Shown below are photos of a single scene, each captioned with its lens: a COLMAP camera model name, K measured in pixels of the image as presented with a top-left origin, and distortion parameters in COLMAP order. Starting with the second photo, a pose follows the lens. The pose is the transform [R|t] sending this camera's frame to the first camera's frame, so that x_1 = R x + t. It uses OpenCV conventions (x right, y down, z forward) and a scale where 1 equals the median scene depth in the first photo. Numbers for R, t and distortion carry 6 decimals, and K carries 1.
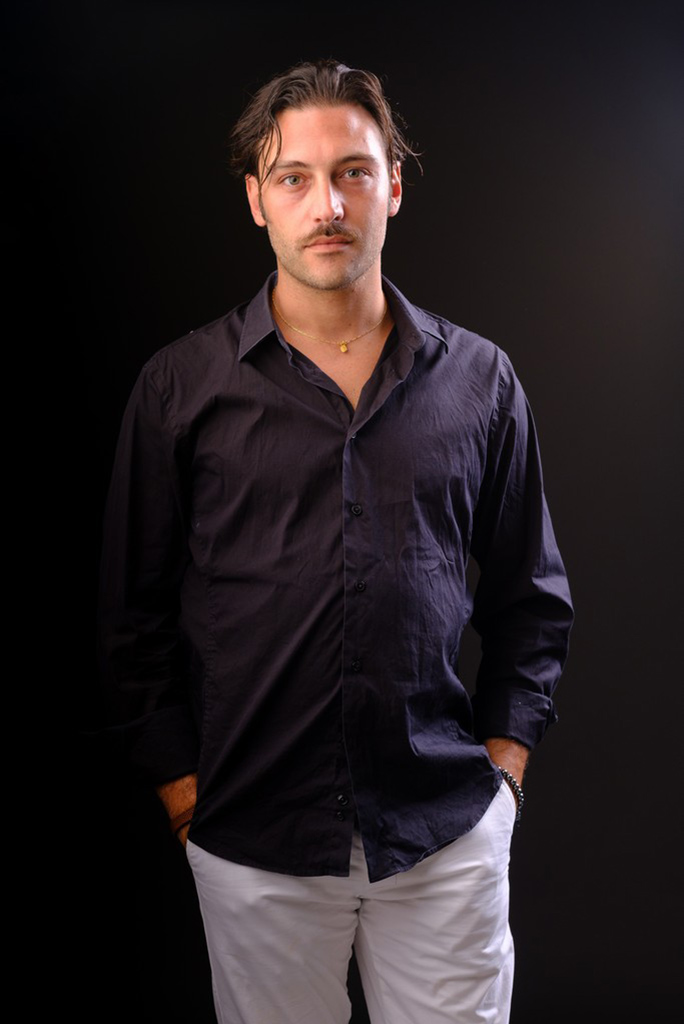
lens RADIAL K [[2423.0, 0, 342.0], [0, 2423.0, 512.0], [0, 0, 1]] dist [-0.313042, 0.141605]
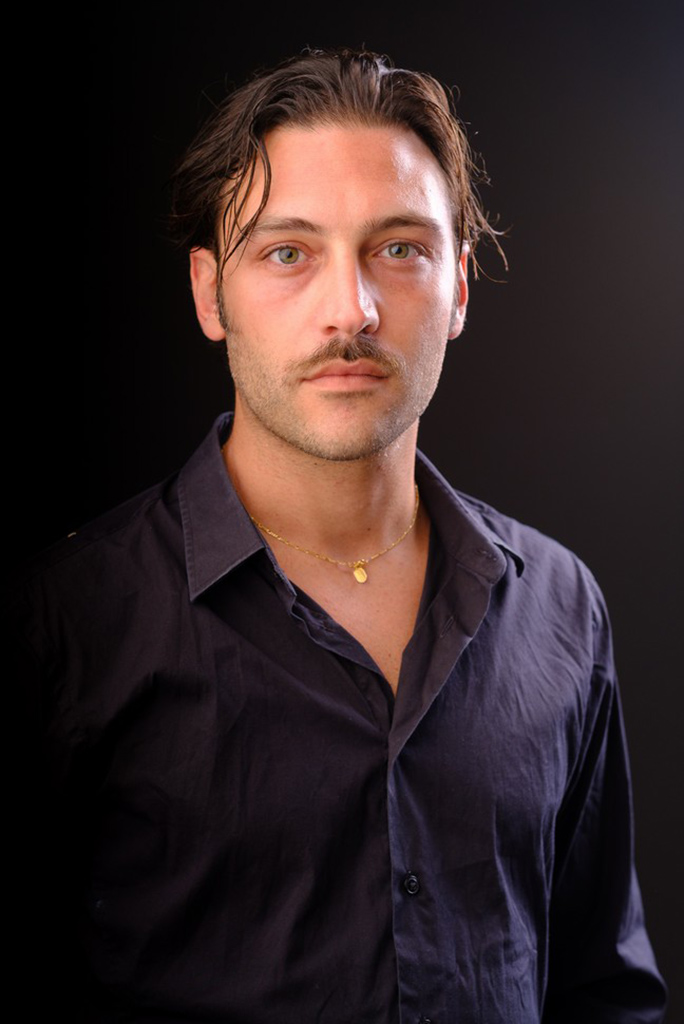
lens RADIAL K [[2423.0, 0, 342.0], [0, 2423.0, 512.0], [0, 0, 1]] dist [-0.313042, 0.141605]
pose [[0.962077, 0.012990, 0.272470, -0.154786], [-0.018875, 0.999642, 0.018988, -0.093191], [-0.272125, -0.023411, 0.961977, 0.480773]]
